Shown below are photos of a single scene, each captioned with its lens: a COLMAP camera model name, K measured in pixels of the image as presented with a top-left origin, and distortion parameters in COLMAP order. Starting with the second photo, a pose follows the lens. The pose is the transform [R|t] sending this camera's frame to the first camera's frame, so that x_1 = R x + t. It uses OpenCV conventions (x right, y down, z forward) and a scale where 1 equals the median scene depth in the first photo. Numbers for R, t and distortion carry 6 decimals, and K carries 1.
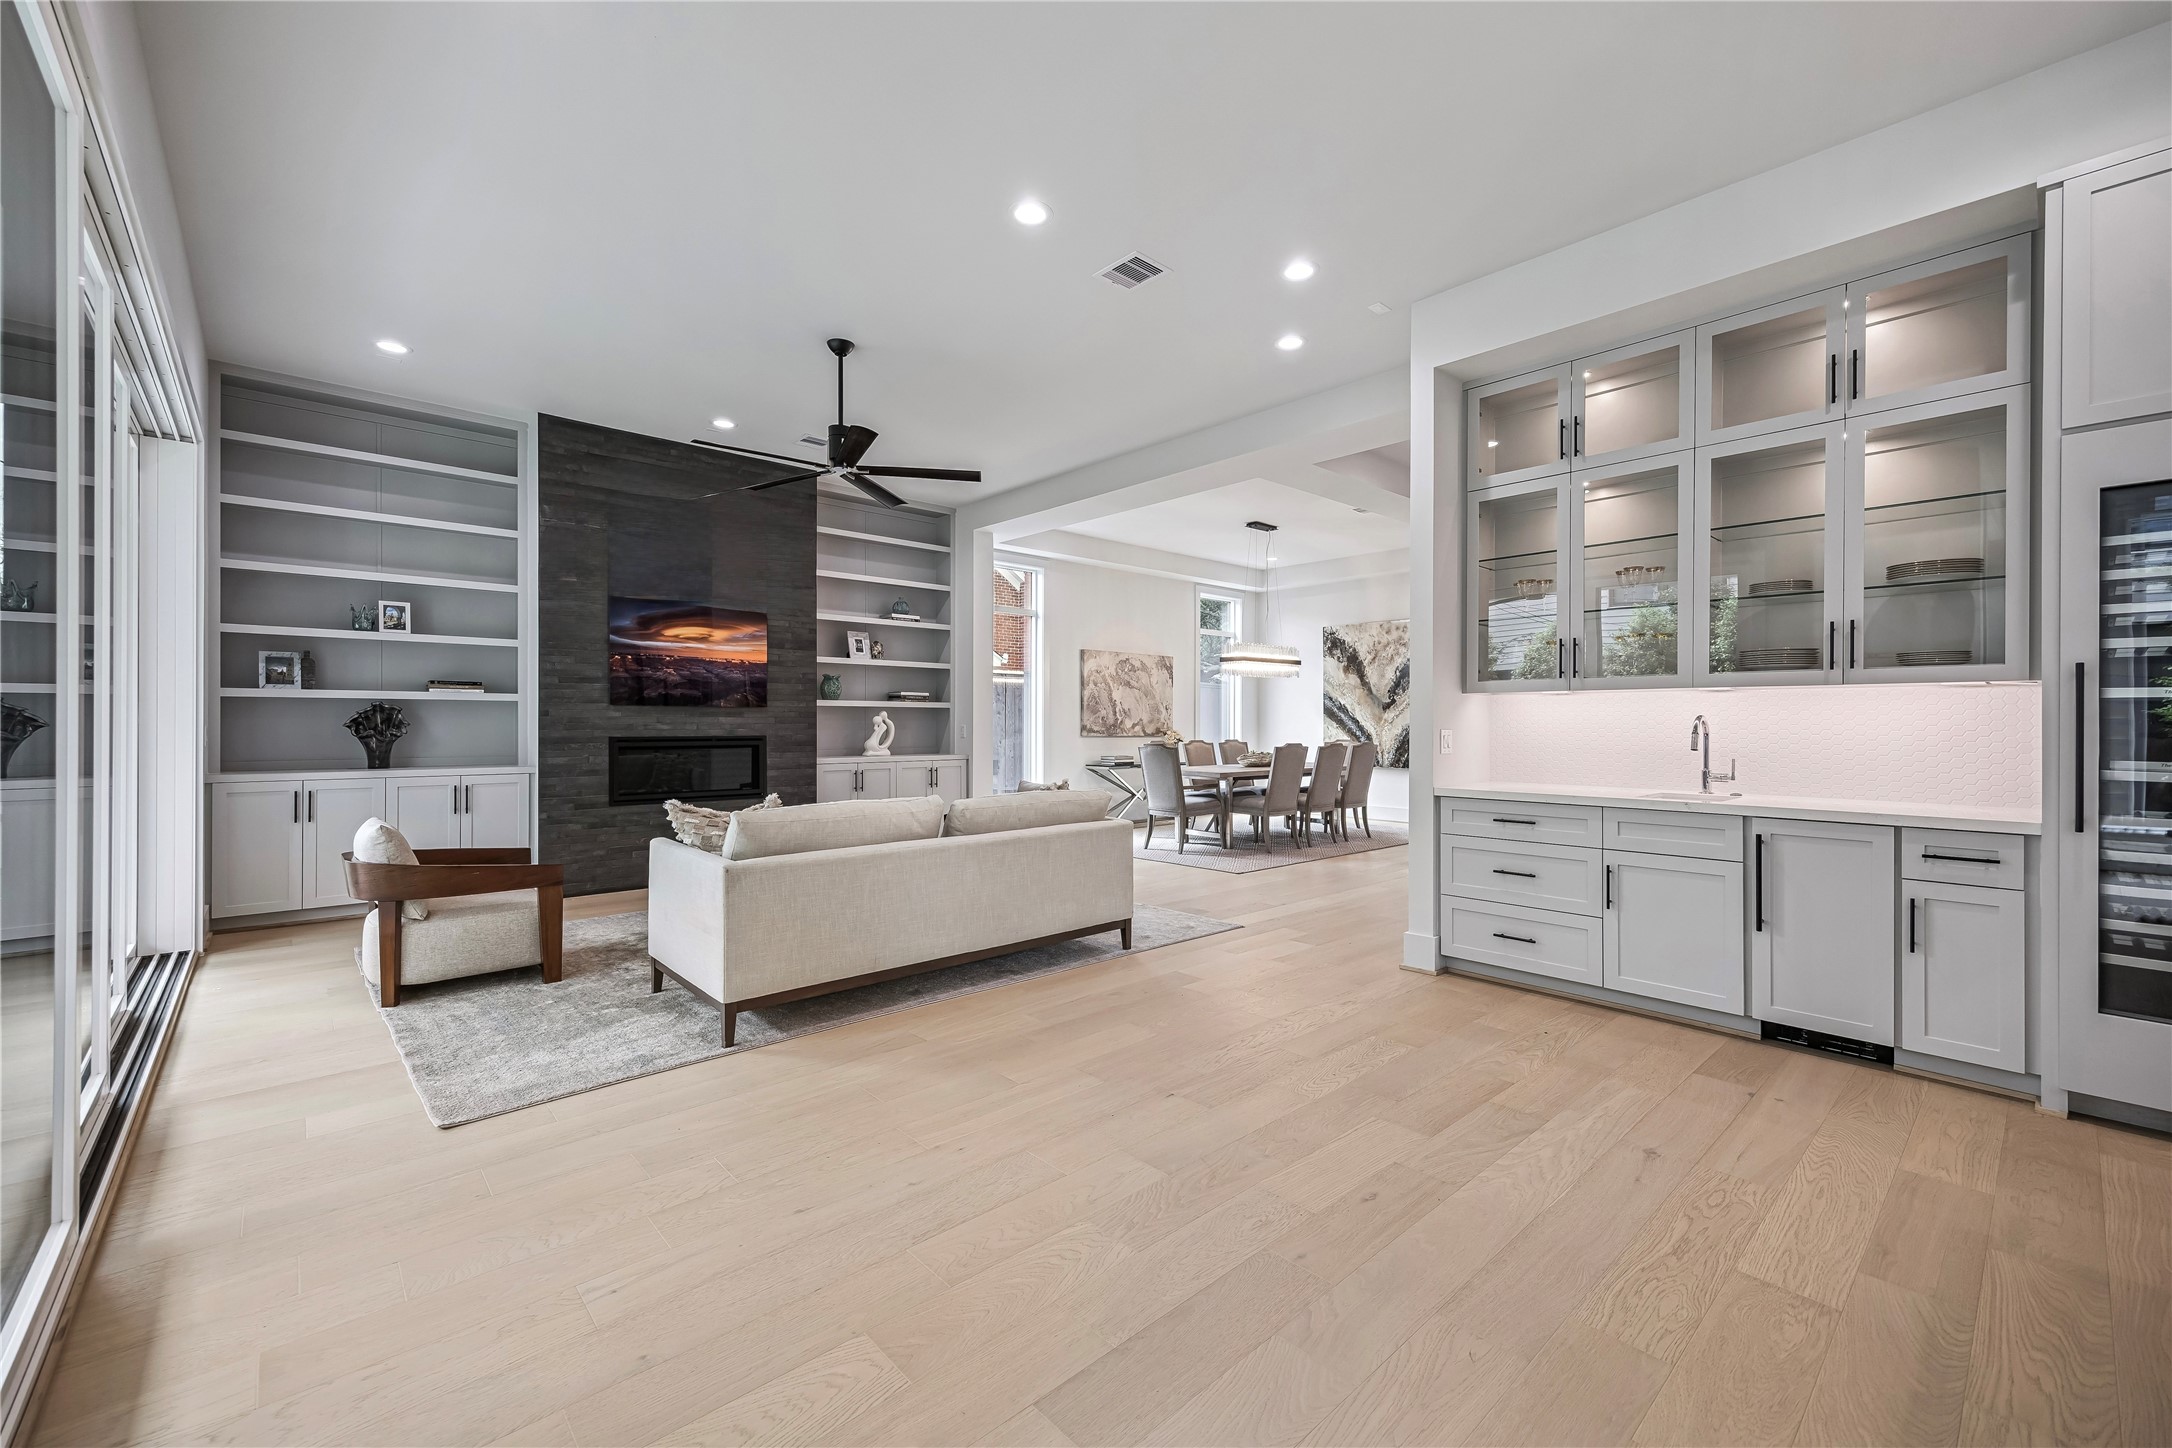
lens RADIAL K [[884.4, 0, 1111.7], [0, 884.4, 725.4], [0, 0, 1]] dist [0.011501, -0.000325]
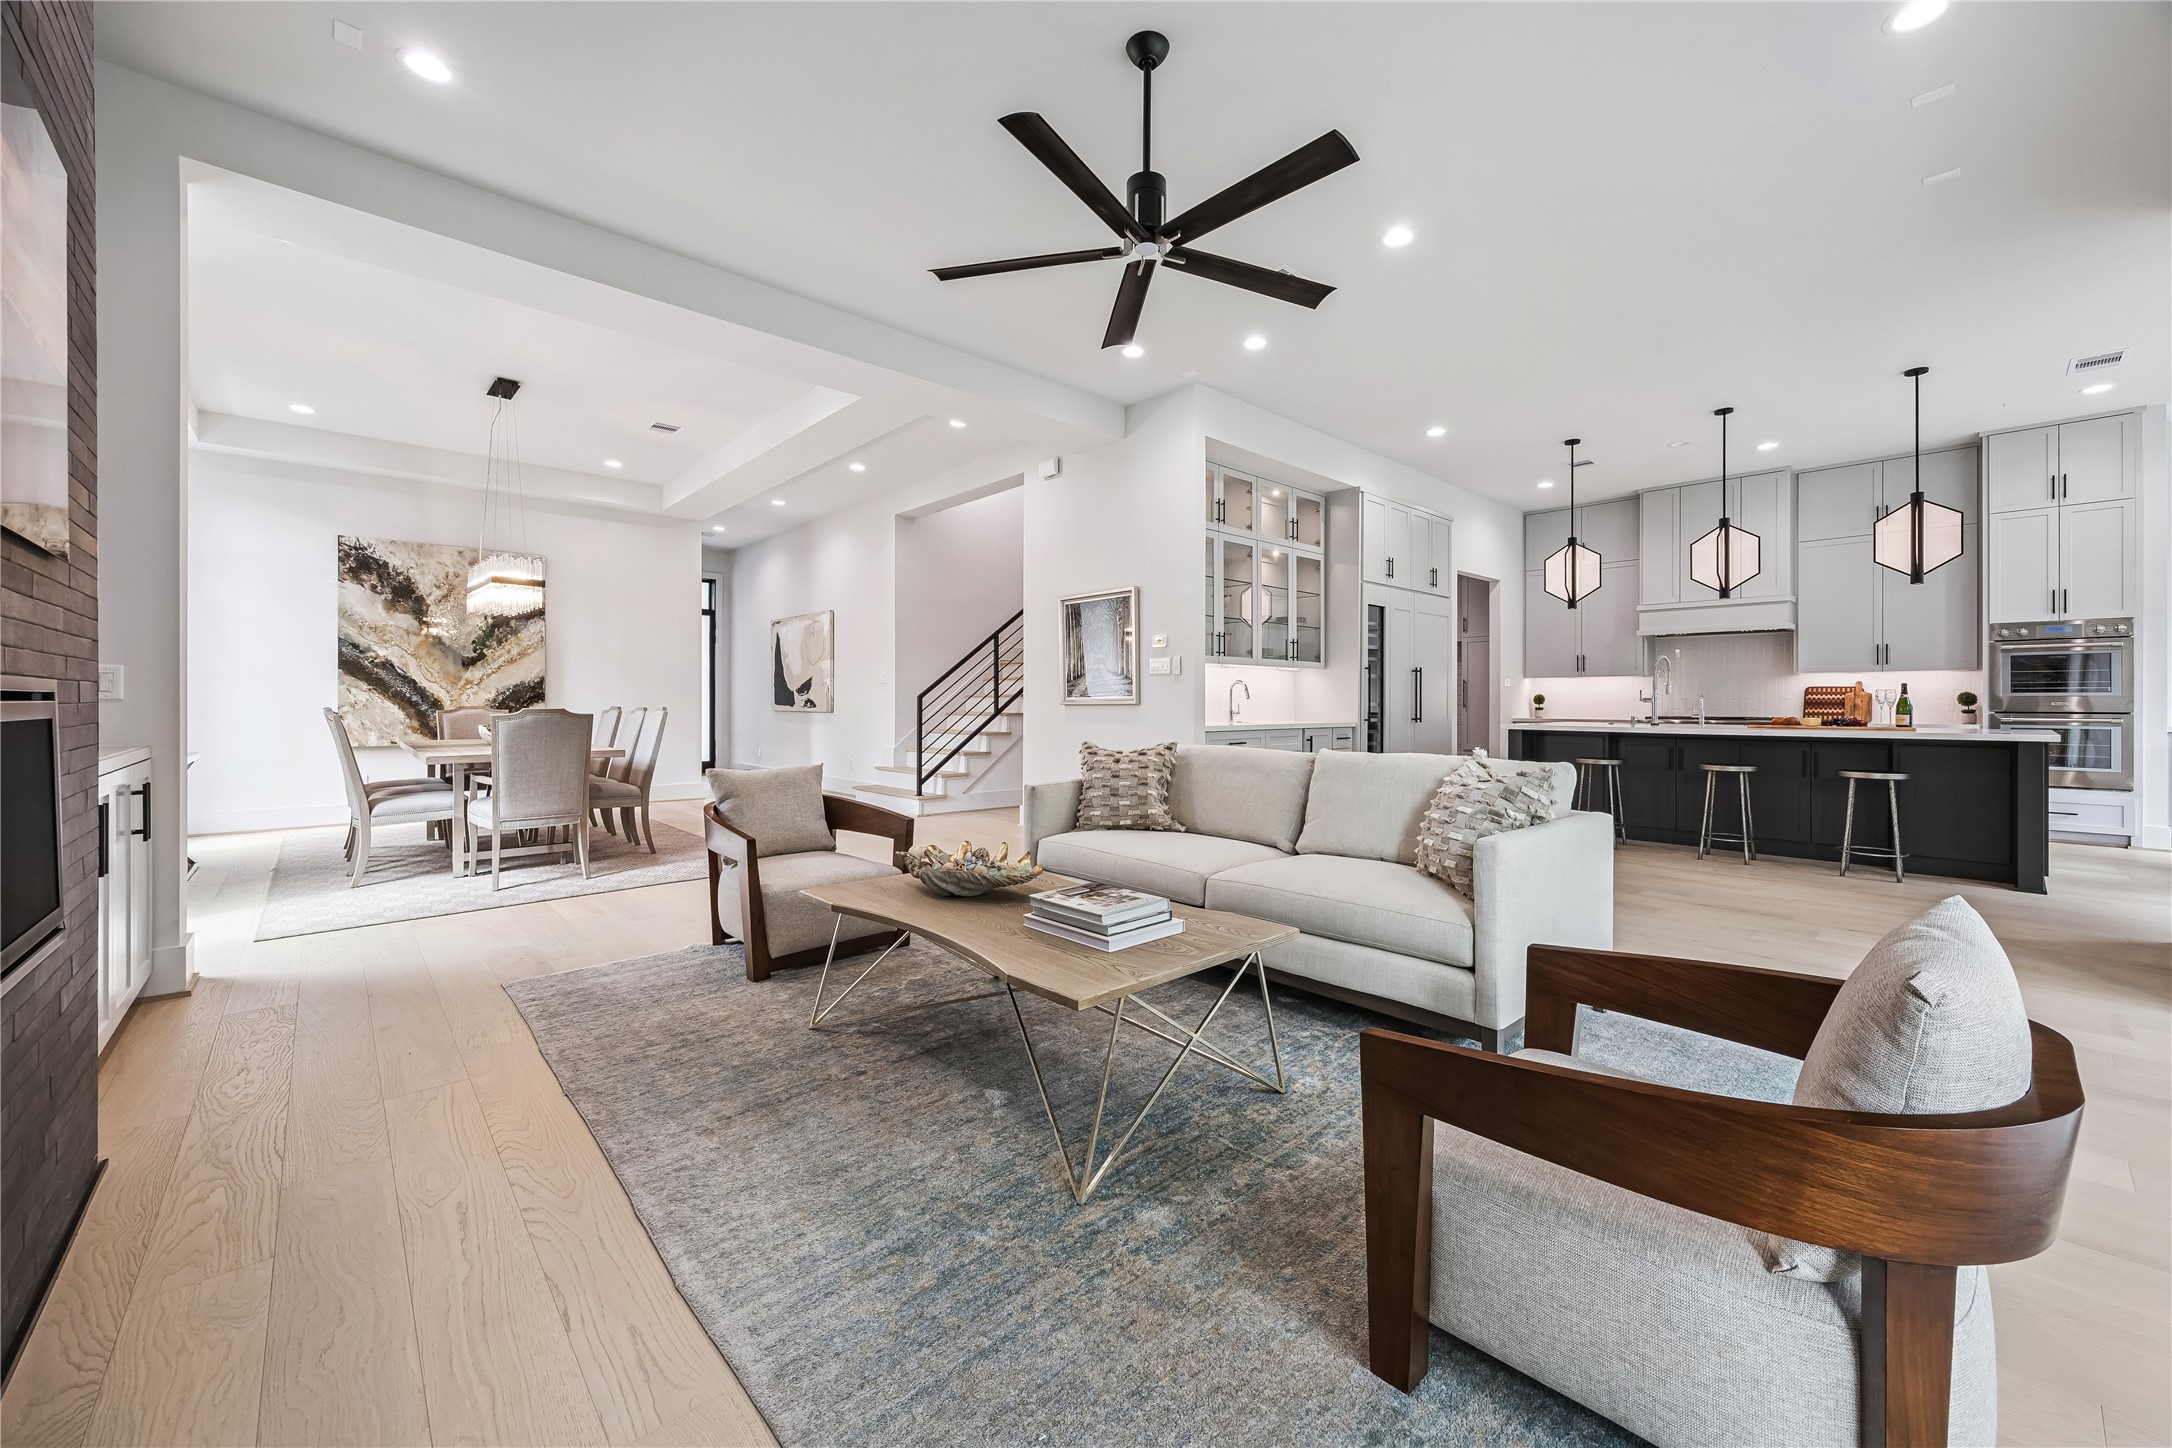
lens RADIAL K [[844.0, 0, 1098.0], [0, 844.0, 700.9], [0, 0, 1]] dist [-0.000877, -0.000168]
pose [[-0.001027, -0.000882, 0.999999, -0.615226], [0.000955, 0.999999, 0.000883, 0.016948], [-0.999999, 0.000956, -0.001027, 0.717017]]
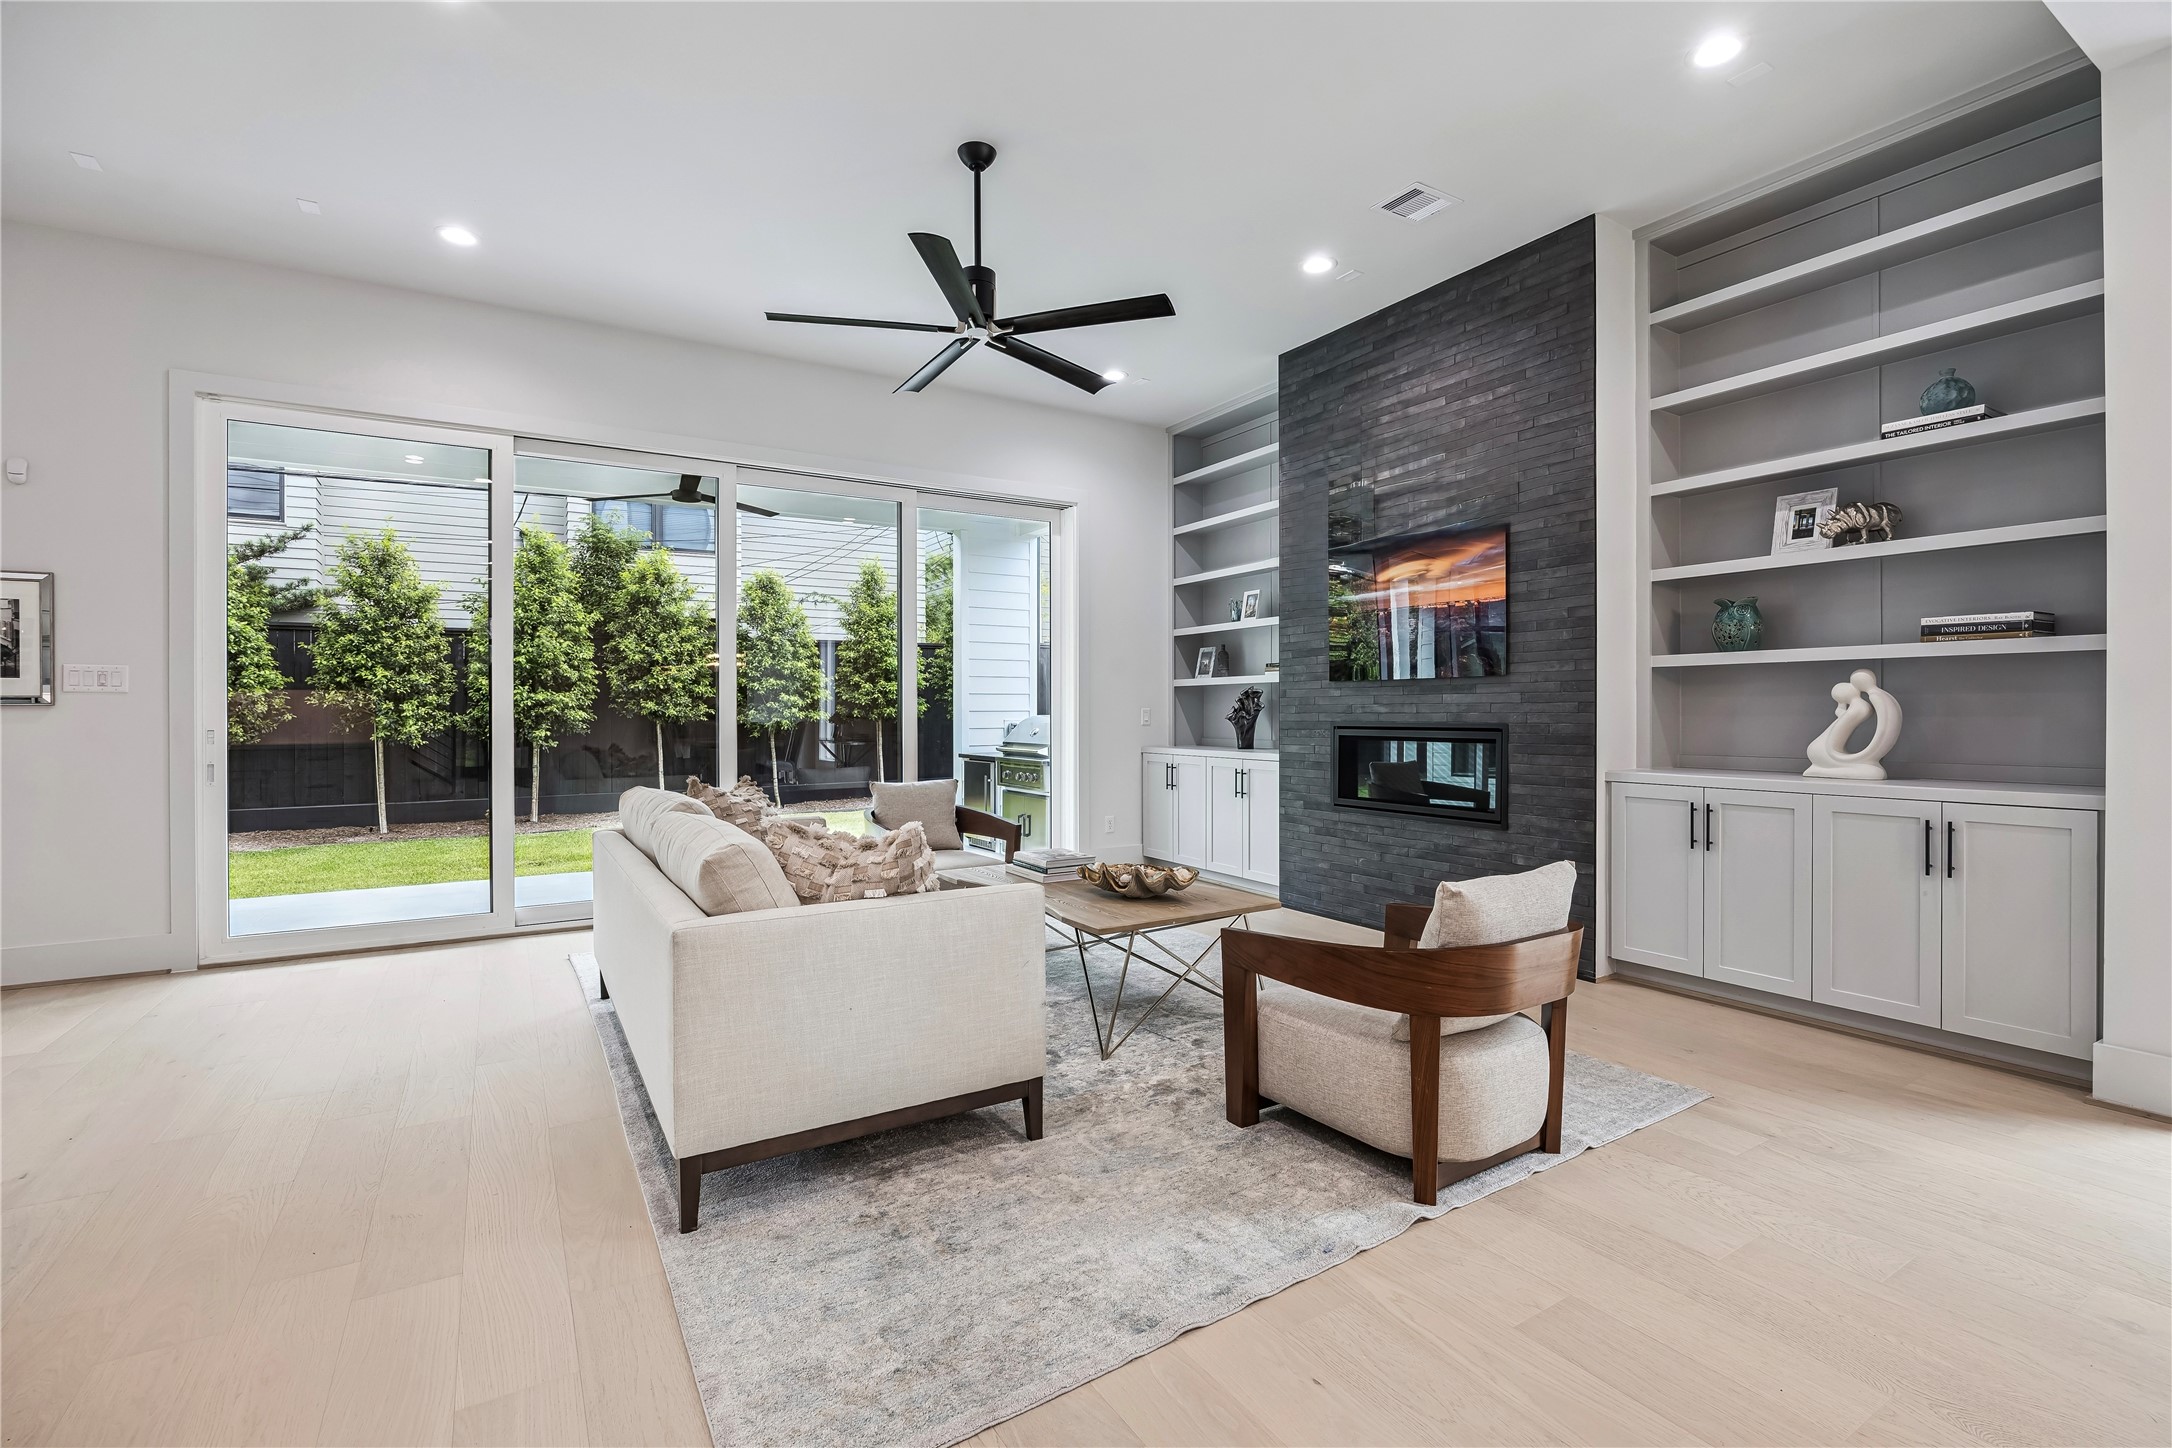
lens RADIAL K [[956.9, 0, 1088.1], [0, 956.9, 711.3], [0, 0, 1]] dist [-0.008409, 0.000333]
pose [[-0.190500, -0.002937, -0.981683, 0.278419], [-0.001343, 0.999995, -0.002731, 0.005441], [0.981686, 0.000798, -0.190503, 0.844326]]
